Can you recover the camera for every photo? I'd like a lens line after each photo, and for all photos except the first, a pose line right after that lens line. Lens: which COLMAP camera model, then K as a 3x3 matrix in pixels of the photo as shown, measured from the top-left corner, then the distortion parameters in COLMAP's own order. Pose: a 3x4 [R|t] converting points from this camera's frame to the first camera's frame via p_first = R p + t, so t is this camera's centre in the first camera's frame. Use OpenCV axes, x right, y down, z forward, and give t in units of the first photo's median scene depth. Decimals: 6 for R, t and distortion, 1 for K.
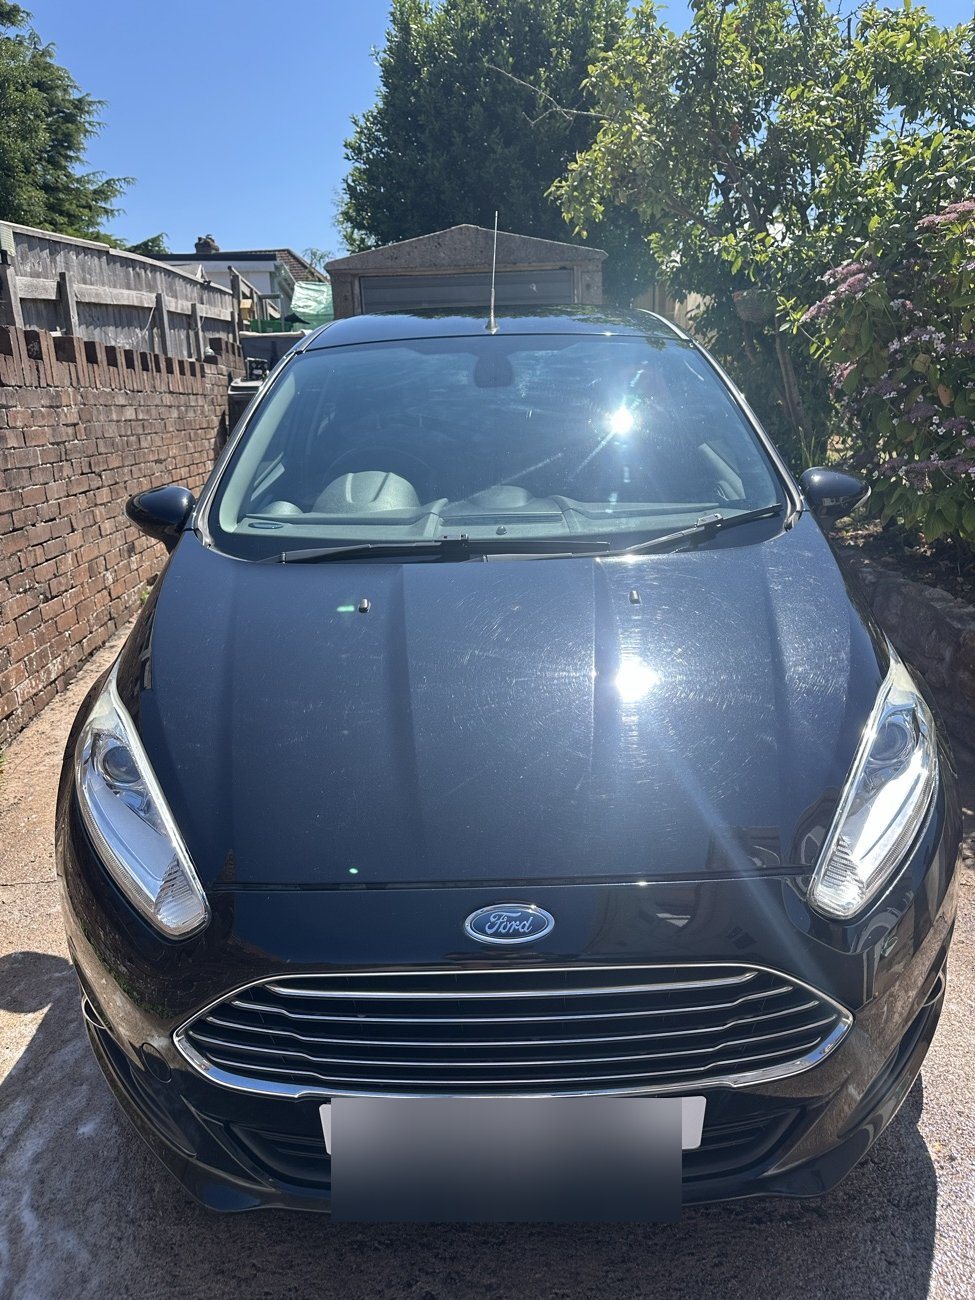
lens RADIAL K [[920.4, 0, 494.5], [0, 920.4, 641.6], [0, 0, 1]] dist [0.021815, -0.031516]
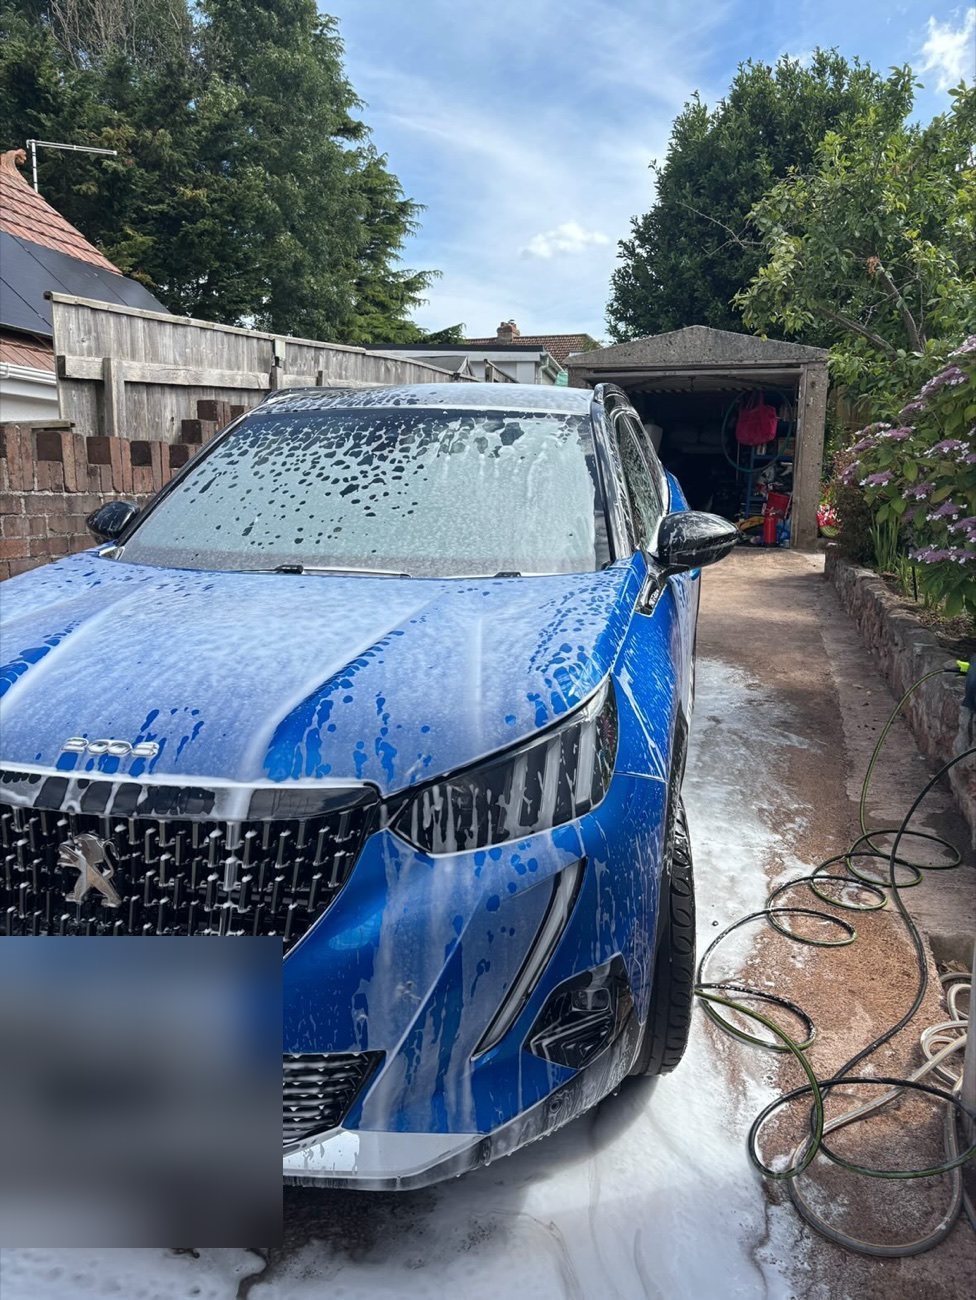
lens RADIAL K [[990.9, 0, 483.0], [0, 990.9, 661.3], [0, 0, 1]] dist [0.009924, -0.002402]
pose [[0.951771, 0.102739, -0.289098, 0.069159], [-0.125925, 0.990055, -0.062728, 0.024538], [0.279778, 0.096108, 0.955242, -0.085214]]
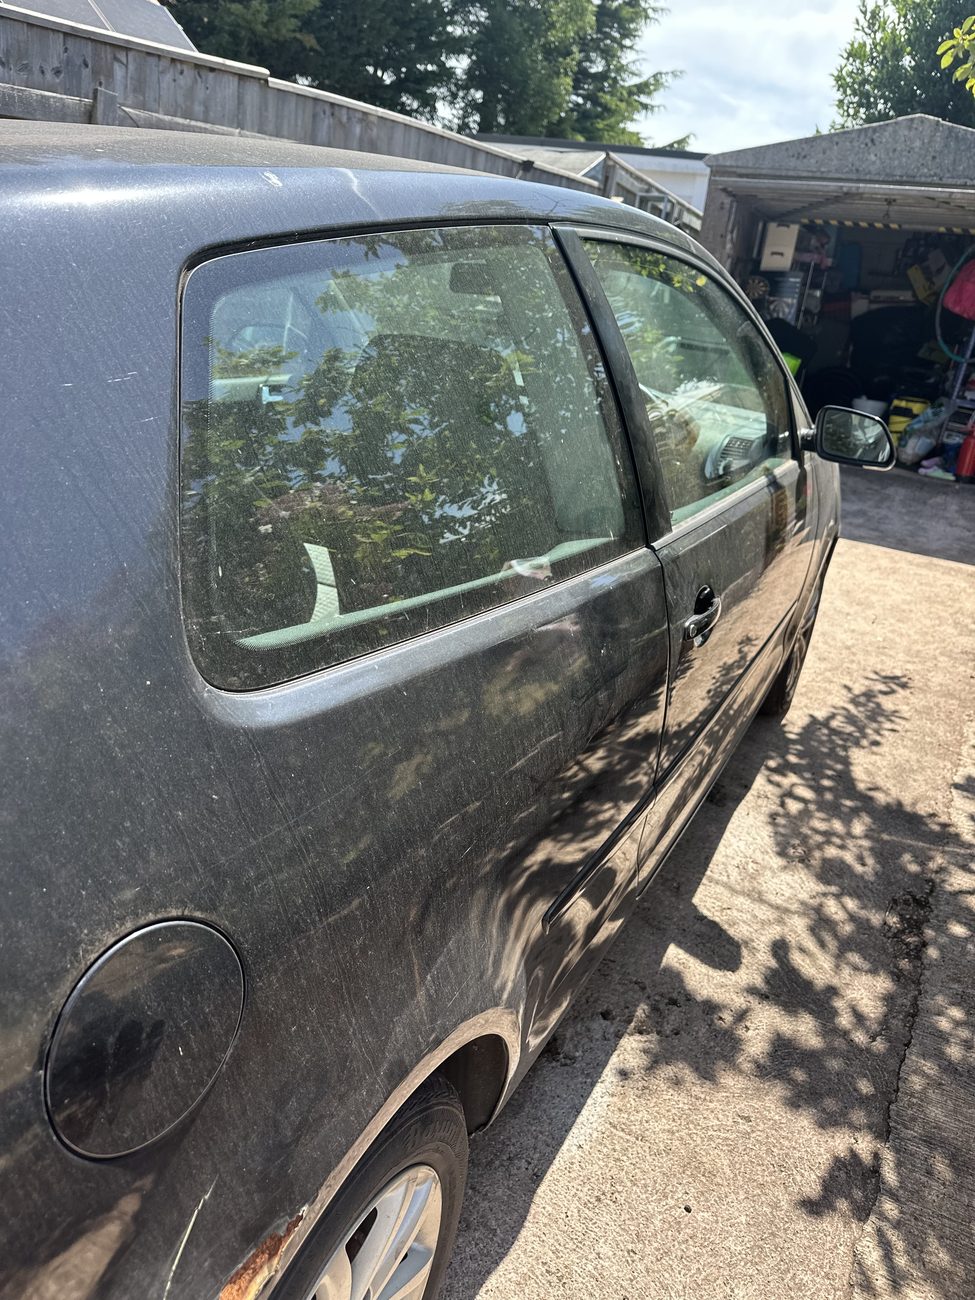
lens RADIAL K [[920.4, 0, 488.0], [0, 920.4, 653.0], [0, 0, 1]] dist [0.021815, -0.031516]
pose [[0.844389, 0.314690, -0.433563, 0.077666], [-0.277862, 0.949185, 0.147787, -0.058100], [0.458038, -0.004319, 0.888922, 0.164831]]
